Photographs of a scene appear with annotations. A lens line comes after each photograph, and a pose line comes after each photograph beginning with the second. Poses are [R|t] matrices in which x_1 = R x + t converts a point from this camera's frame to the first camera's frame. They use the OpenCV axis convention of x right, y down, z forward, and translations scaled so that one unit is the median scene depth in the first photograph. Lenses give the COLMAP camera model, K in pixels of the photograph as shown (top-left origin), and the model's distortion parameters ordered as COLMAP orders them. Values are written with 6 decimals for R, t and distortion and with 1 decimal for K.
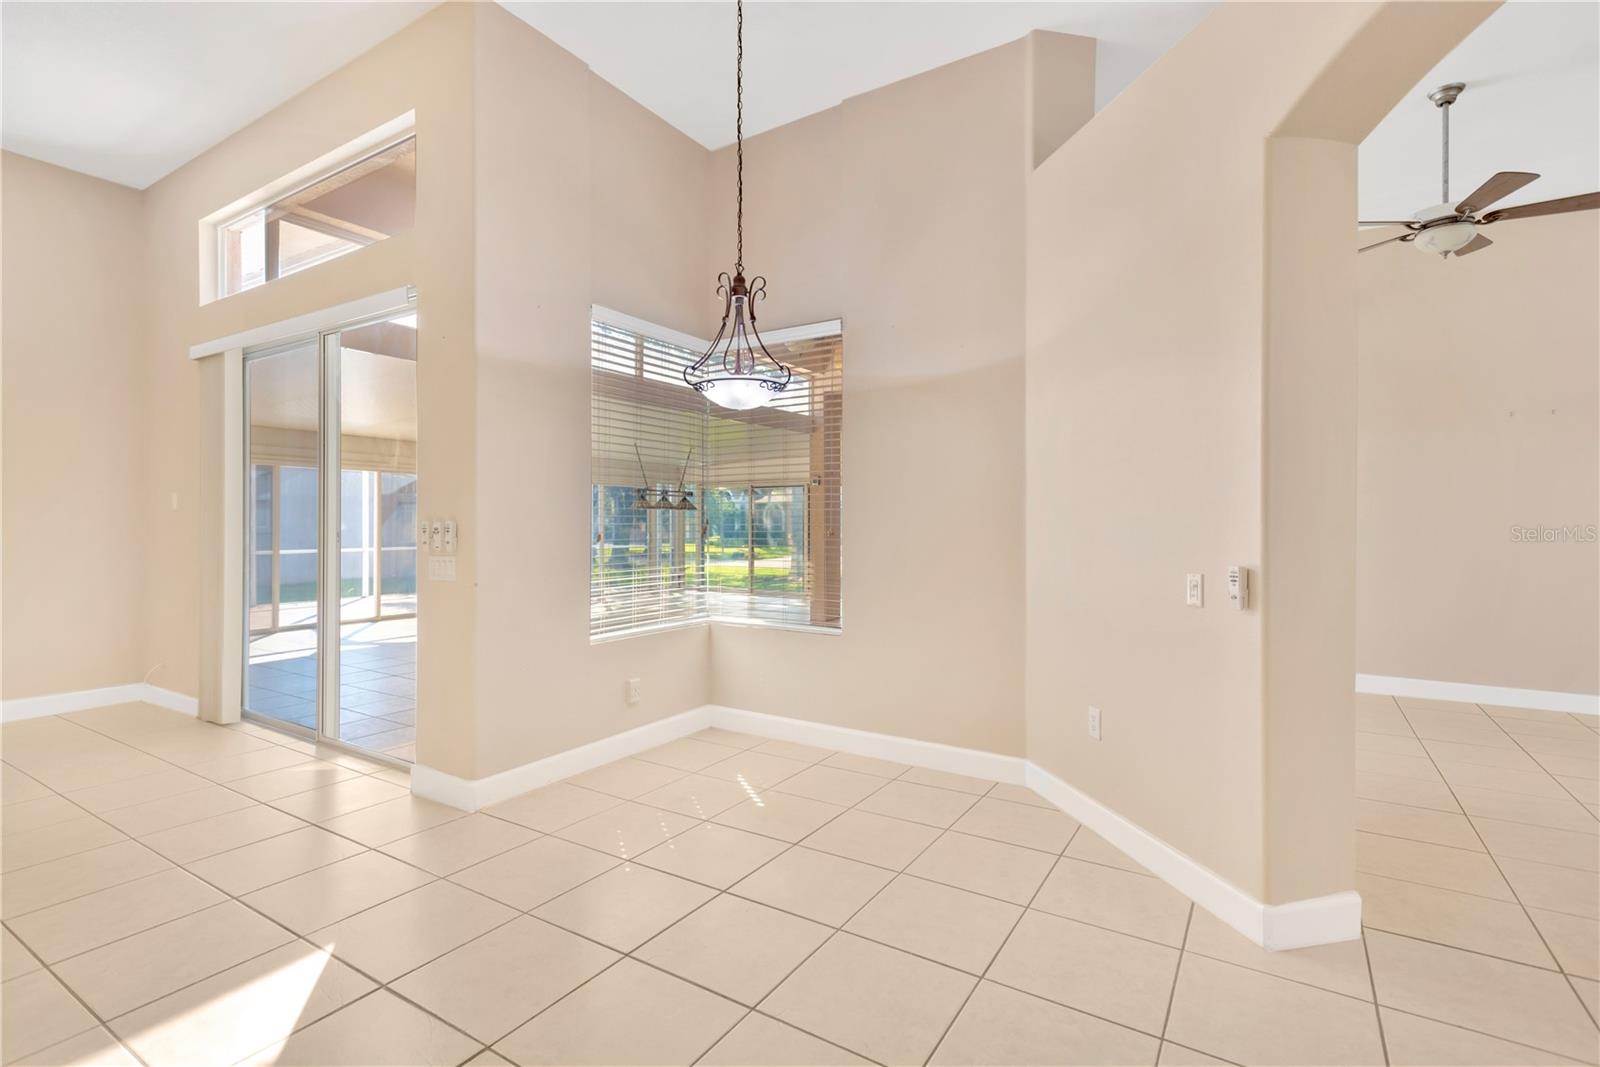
lens RADIAL K [[750.7, 0, 794.9], [0, 750.7, 533.6], [0, 0, 1]] dist [0.009514, 0.001474]
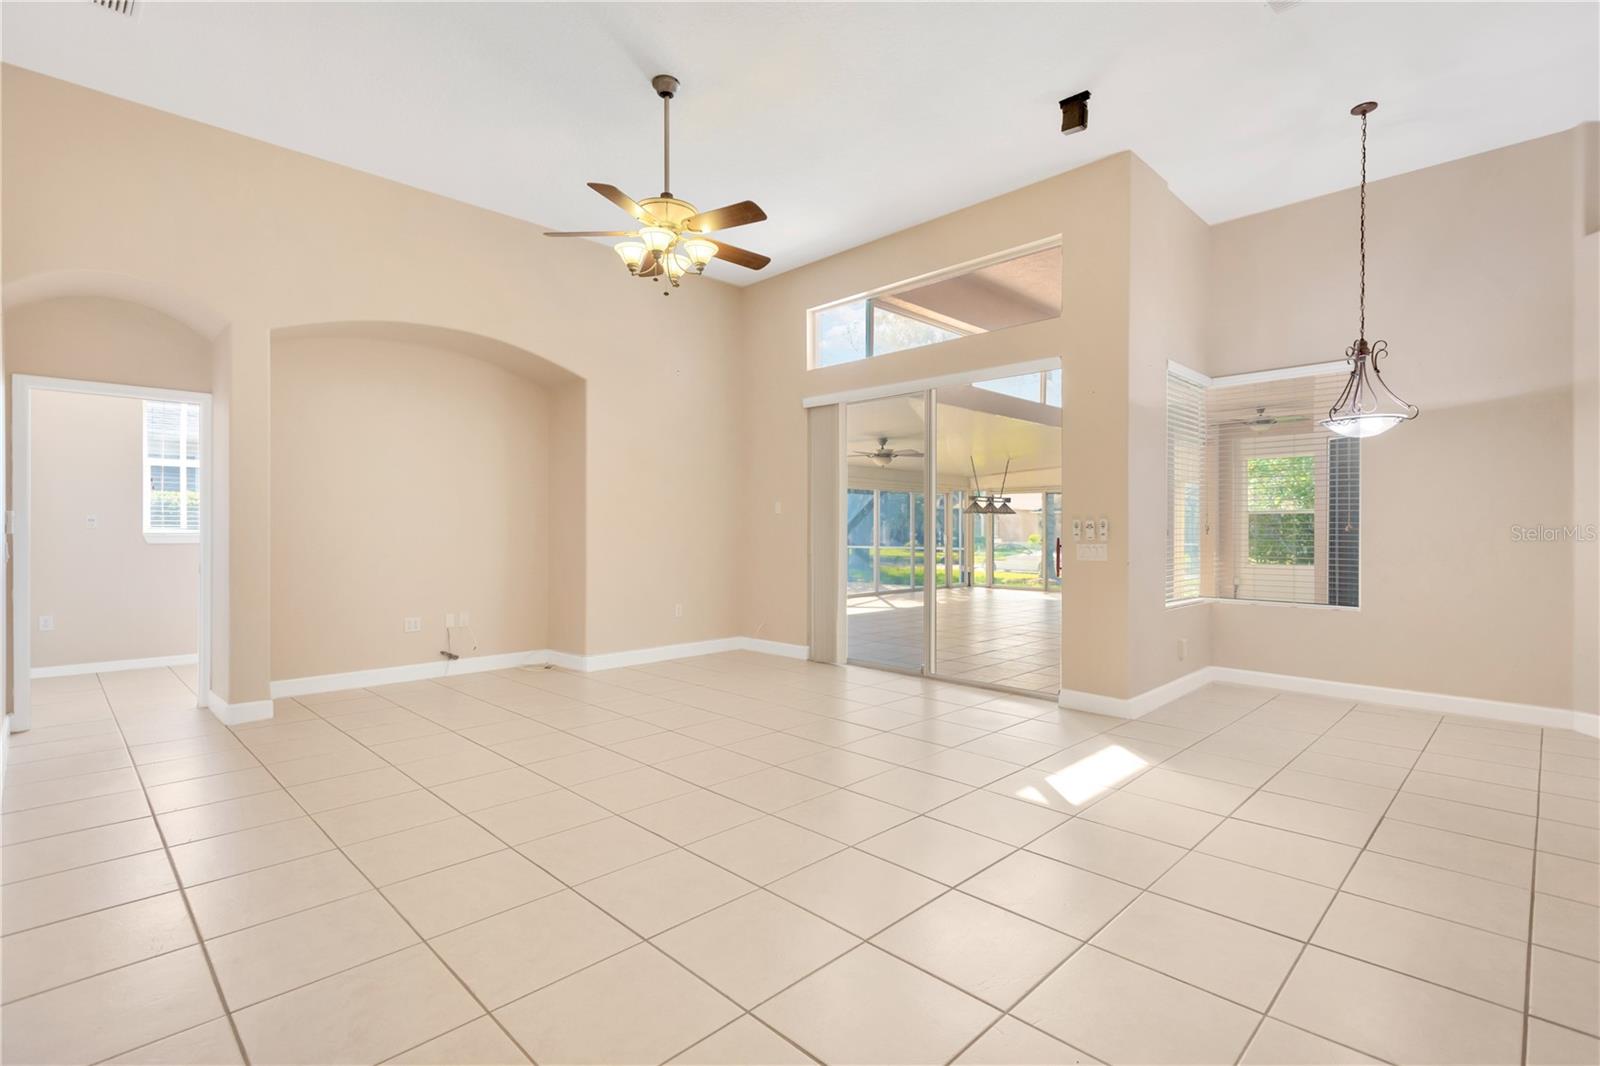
lens RADIAL K [[750.7, 0, 795.3], [0, 750.7, 531.3], [0, 0, 1]] dist [0.009514, 0.001474]
pose [[0.967170, 0.000789, -0.254129, -0.474774], [-0.003631, 0.999936, -0.010716, 0.017080], [0.254104, 0.011287, 0.967111, -0.394099]]
